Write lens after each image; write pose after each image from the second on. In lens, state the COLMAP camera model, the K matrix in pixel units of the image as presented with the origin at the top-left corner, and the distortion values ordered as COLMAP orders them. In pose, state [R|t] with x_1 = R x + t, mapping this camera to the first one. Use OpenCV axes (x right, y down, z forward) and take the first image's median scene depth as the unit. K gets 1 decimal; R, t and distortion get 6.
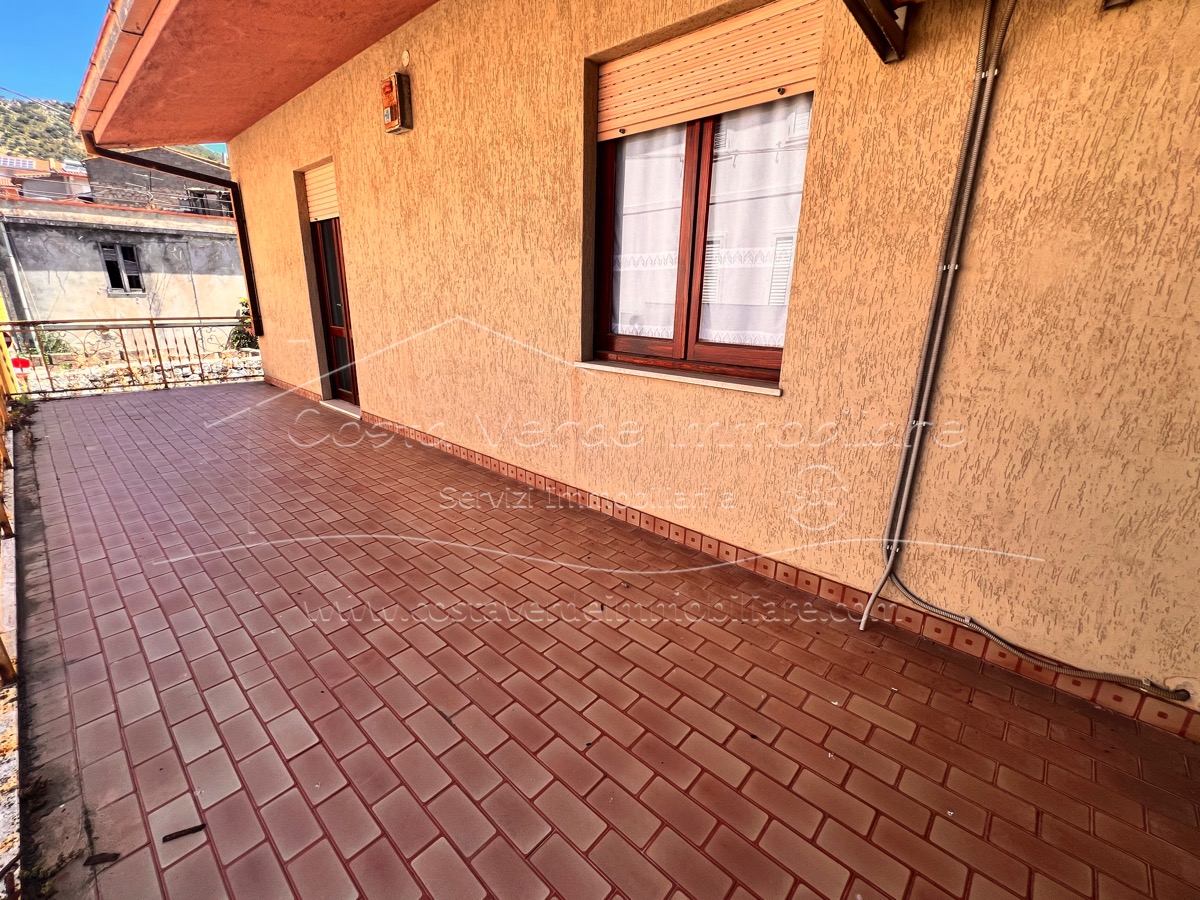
lens RADIAL K [[523.3, 0, 600.1], [0, 523.3, 446.0], [0, 0, 1]] dist [-0.000380, -0.000008]
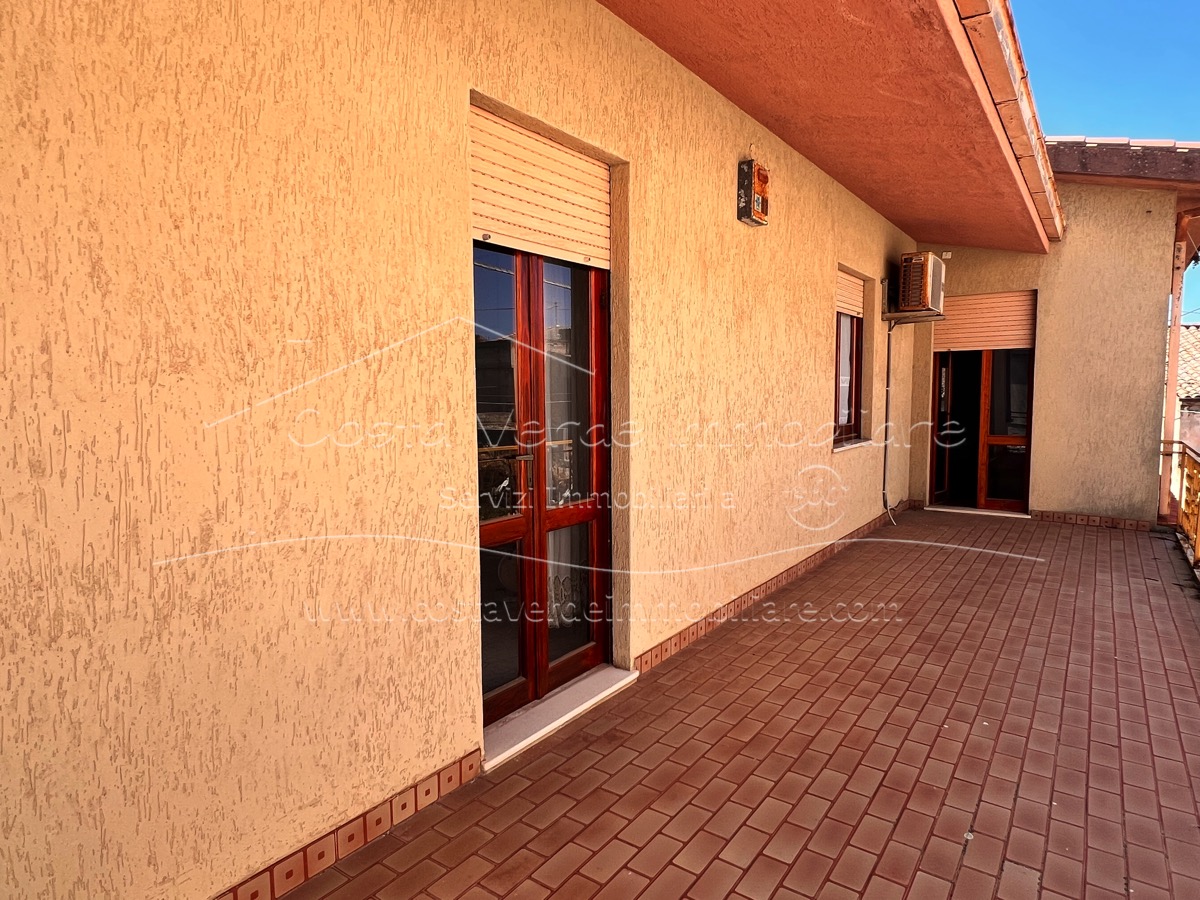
lens RADIAL K [[702.6, 0, 601.7], [0, 702.6, 448.7], [0, 0, 1]] dist [-0.004002, -0.000569]
pose [[-0.126567, -0.099589, 0.986946, -1.414971], [0.281866, 0.950325, 0.132040, -0.454947], [-0.951069, 0.294899, -0.092209, 1.369419]]
